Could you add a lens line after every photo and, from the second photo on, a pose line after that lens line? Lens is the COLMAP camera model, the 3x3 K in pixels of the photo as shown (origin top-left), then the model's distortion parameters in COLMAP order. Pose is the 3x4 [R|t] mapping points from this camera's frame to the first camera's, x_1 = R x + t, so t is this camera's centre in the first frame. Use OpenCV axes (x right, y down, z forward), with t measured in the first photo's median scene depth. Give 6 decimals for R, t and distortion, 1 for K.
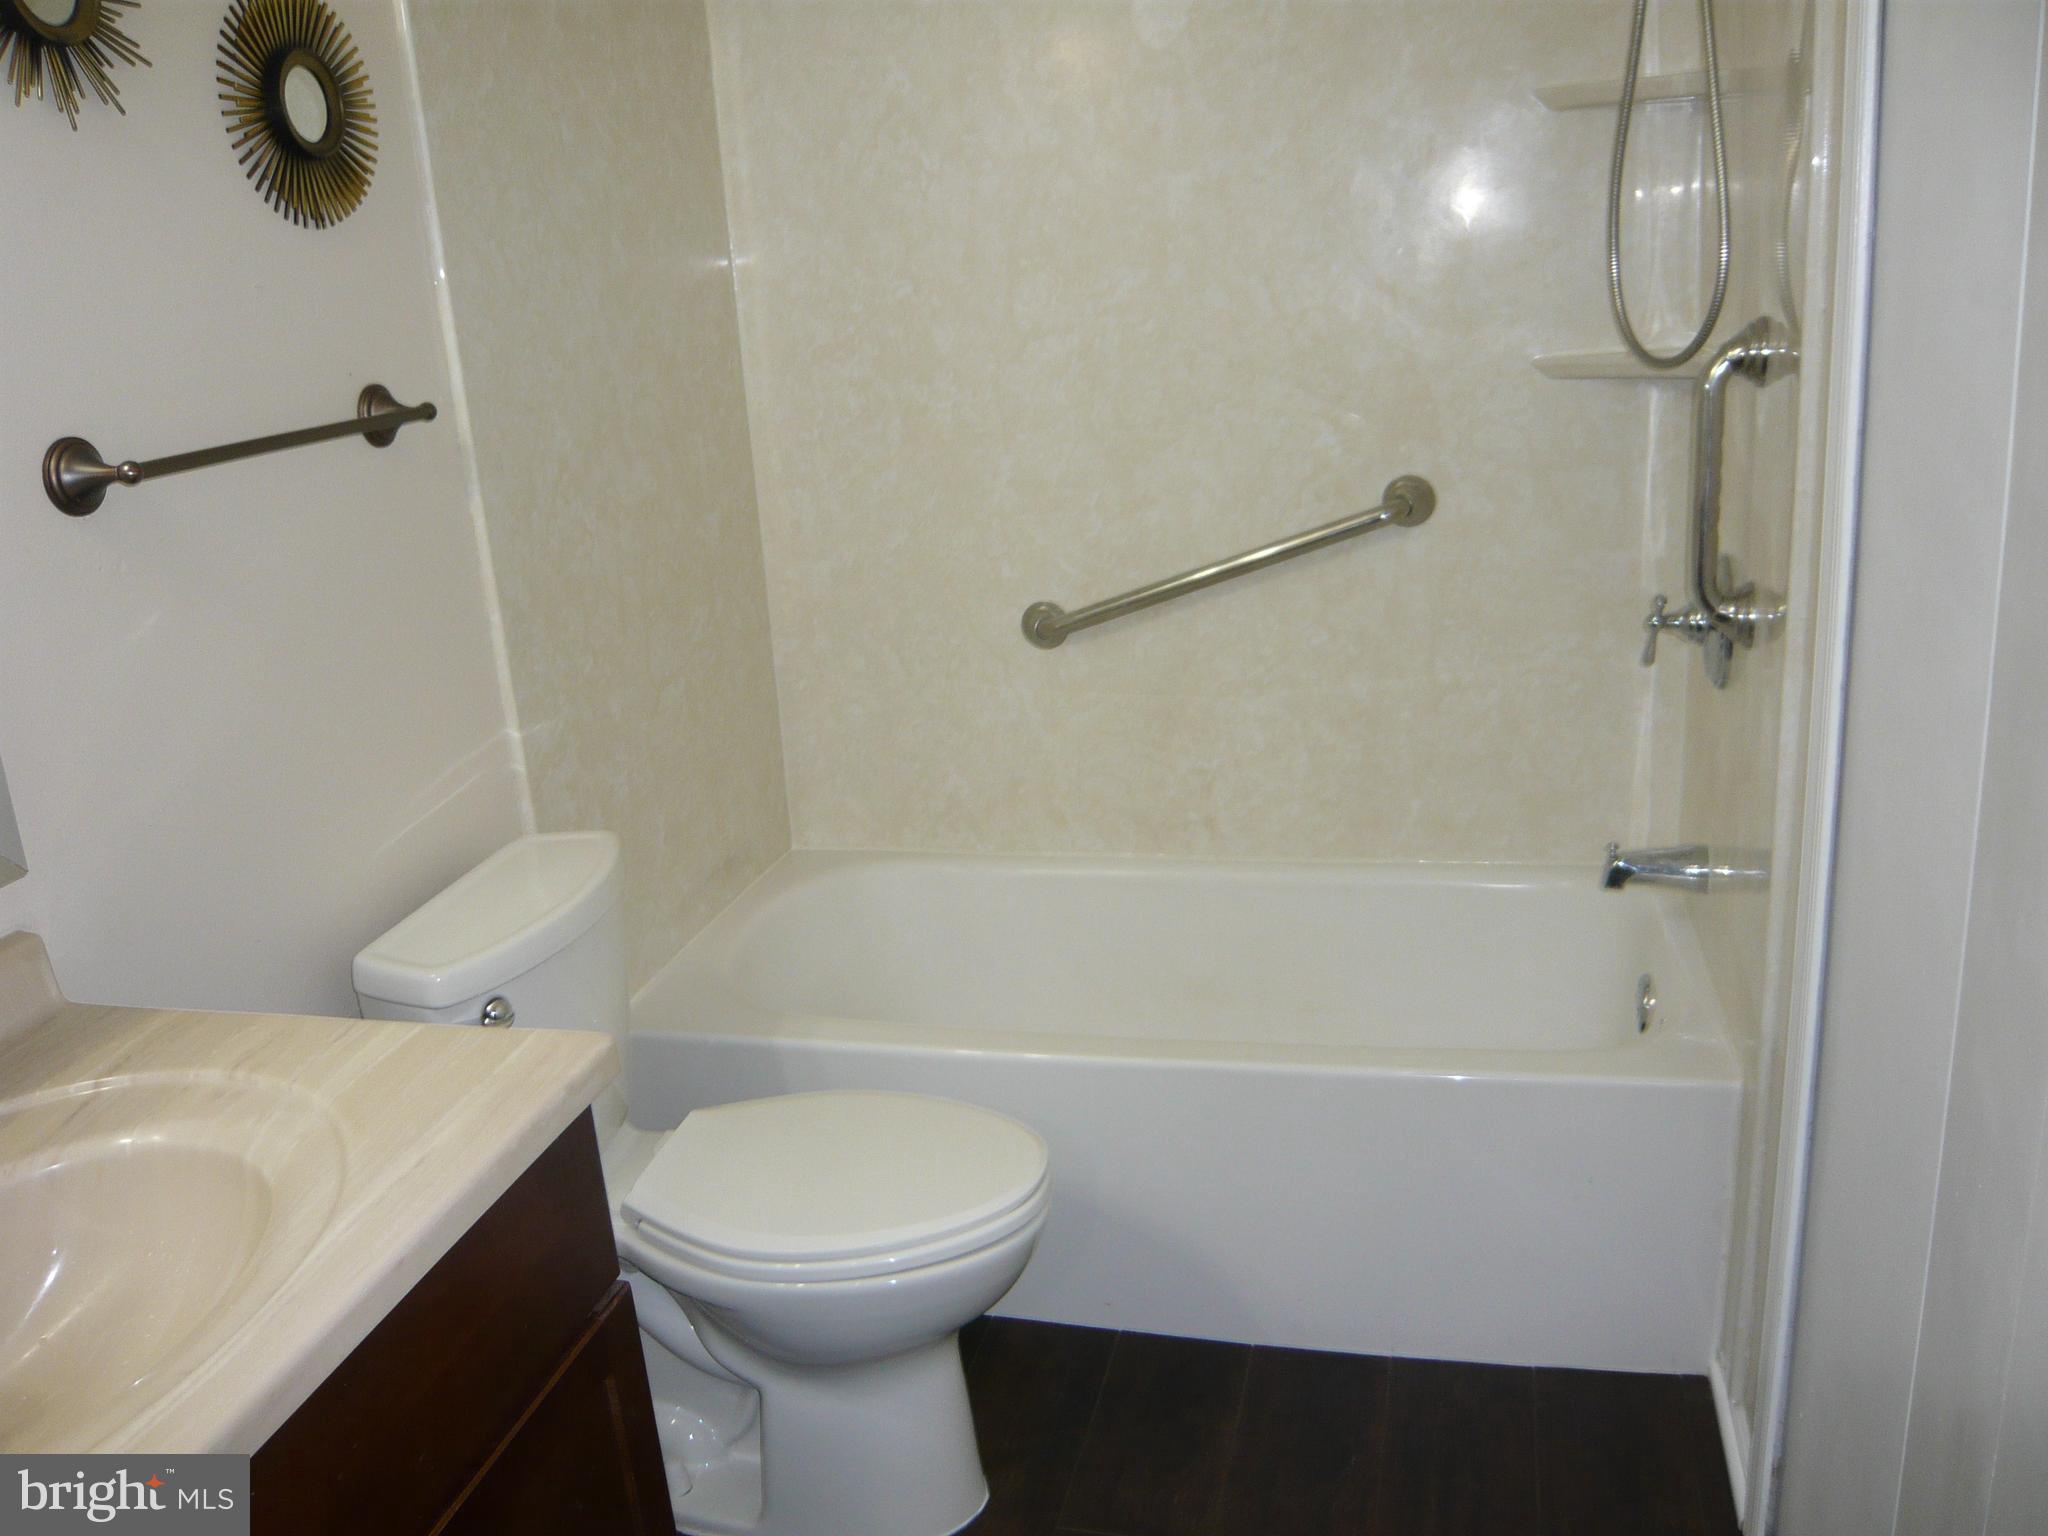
lens RADIAL K [[1732.5, 0, 1017.8], [0, 1732.5, 771.3], [0, 0, 1]] dist [-0.101998, 0.048125]
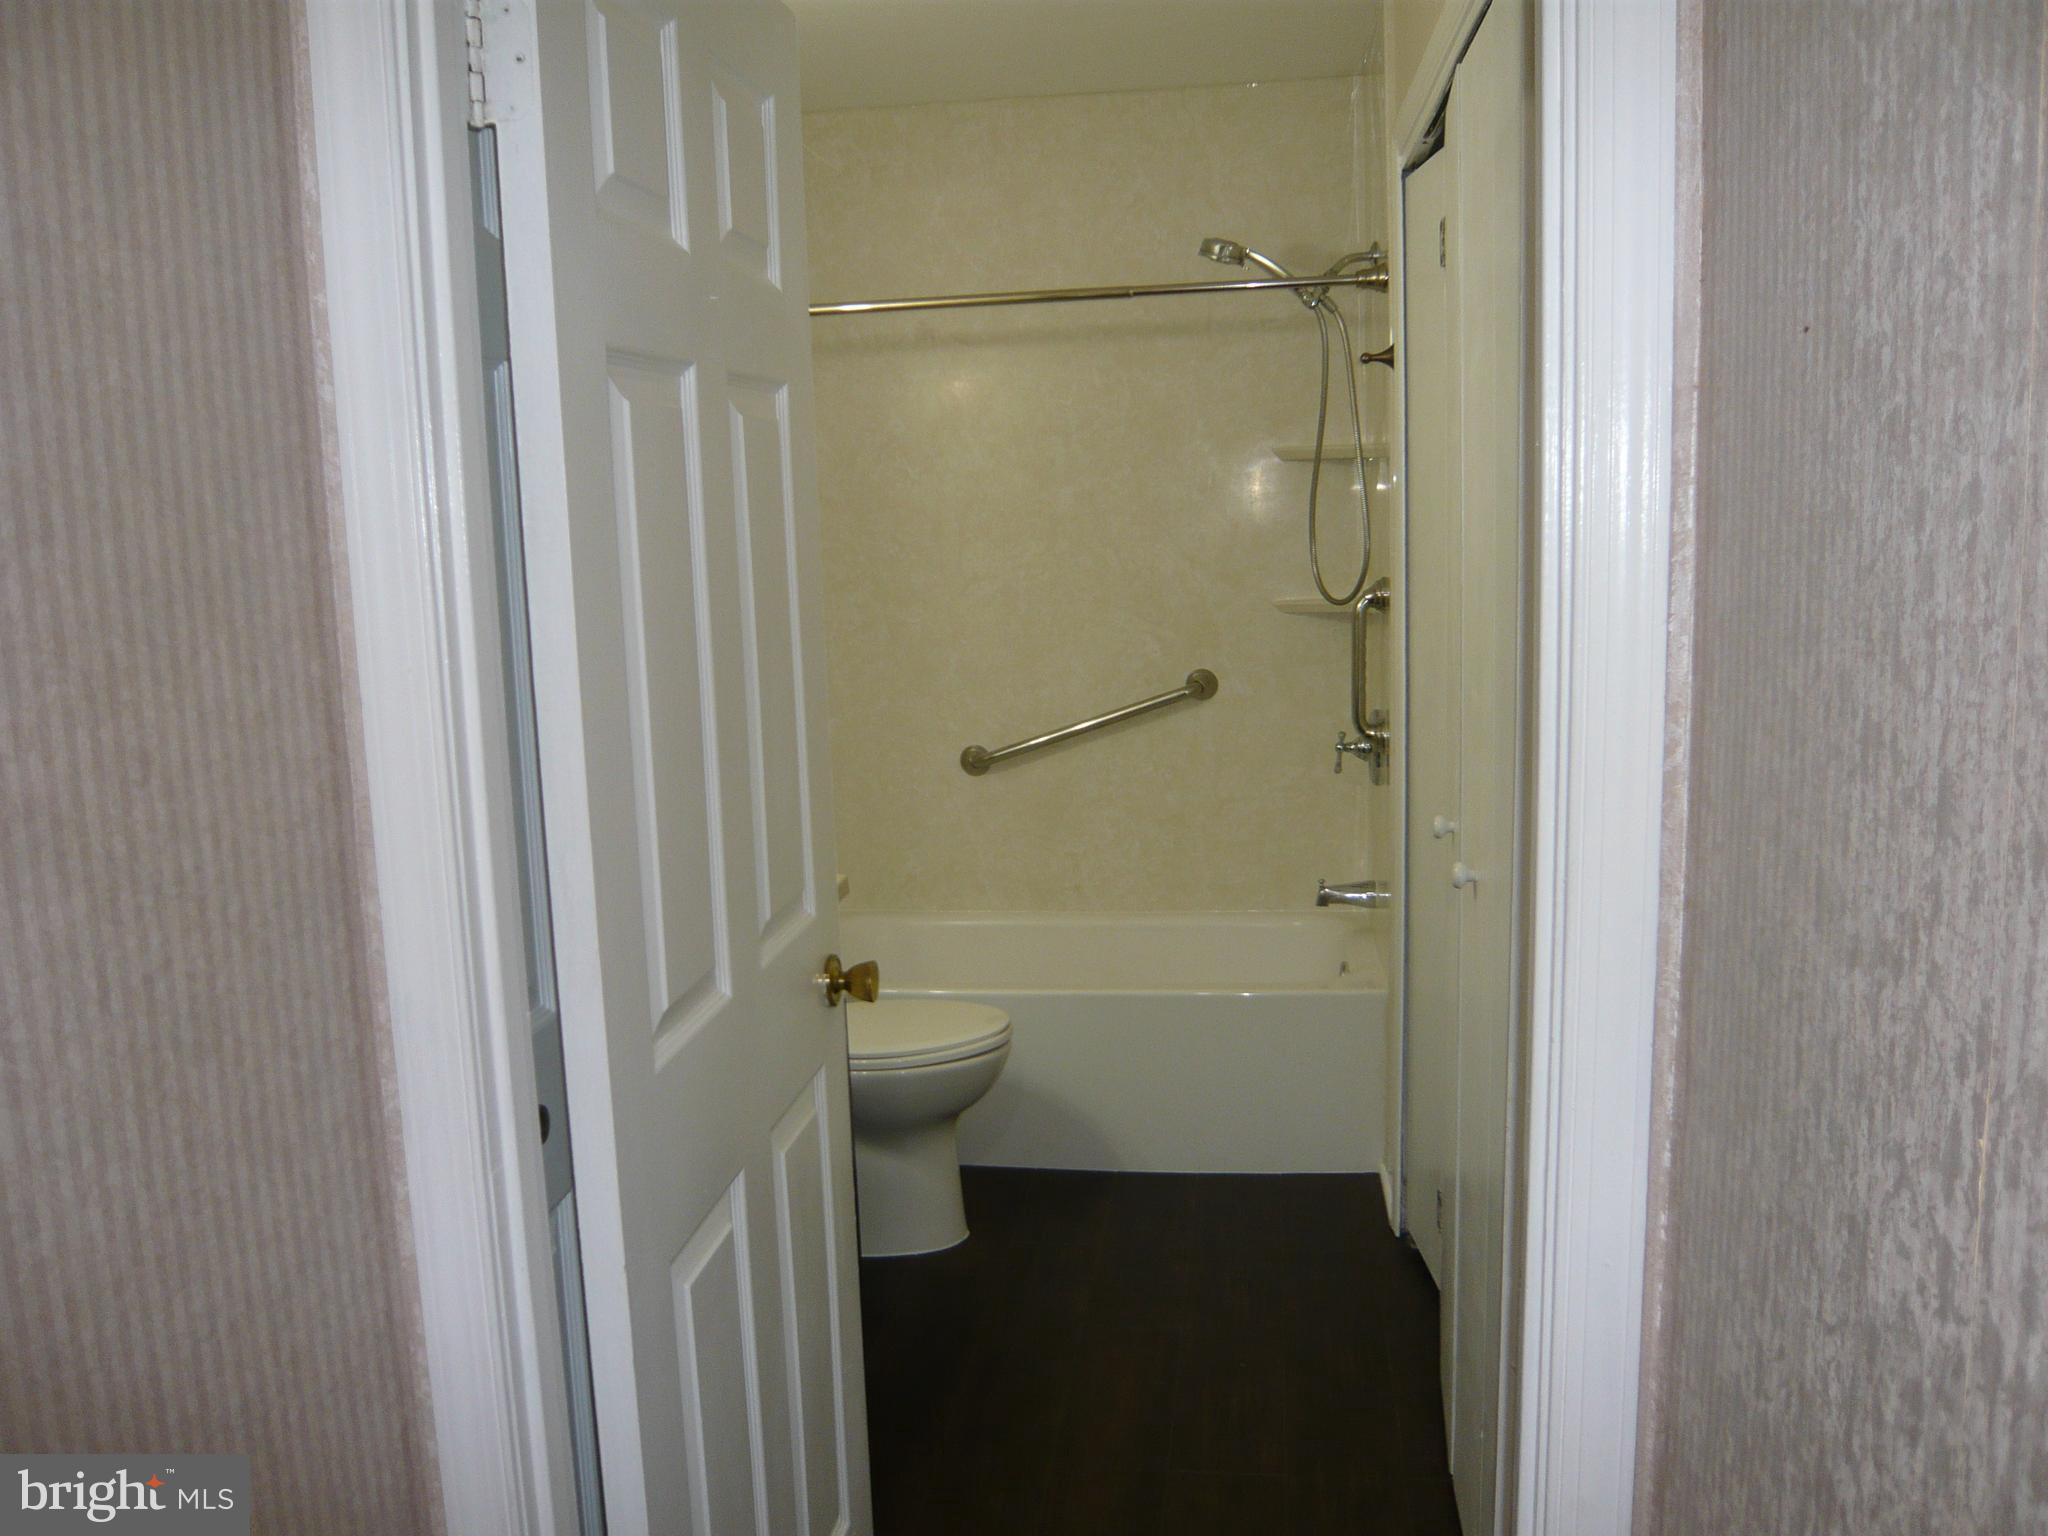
lens RADIAL K [[1732.5, 0, 1026.7], [0, 1732.5, 767.8], [0, 0, 1]] dist [-0.101998, 0.048125]
pose [[0.993250, 0.020174, 0.114226, -0.142531], [-0.002966, 0.988855, -0.148851, 0.189716], [-0.115956, 0.147508, 0.982240, -0.671786]]
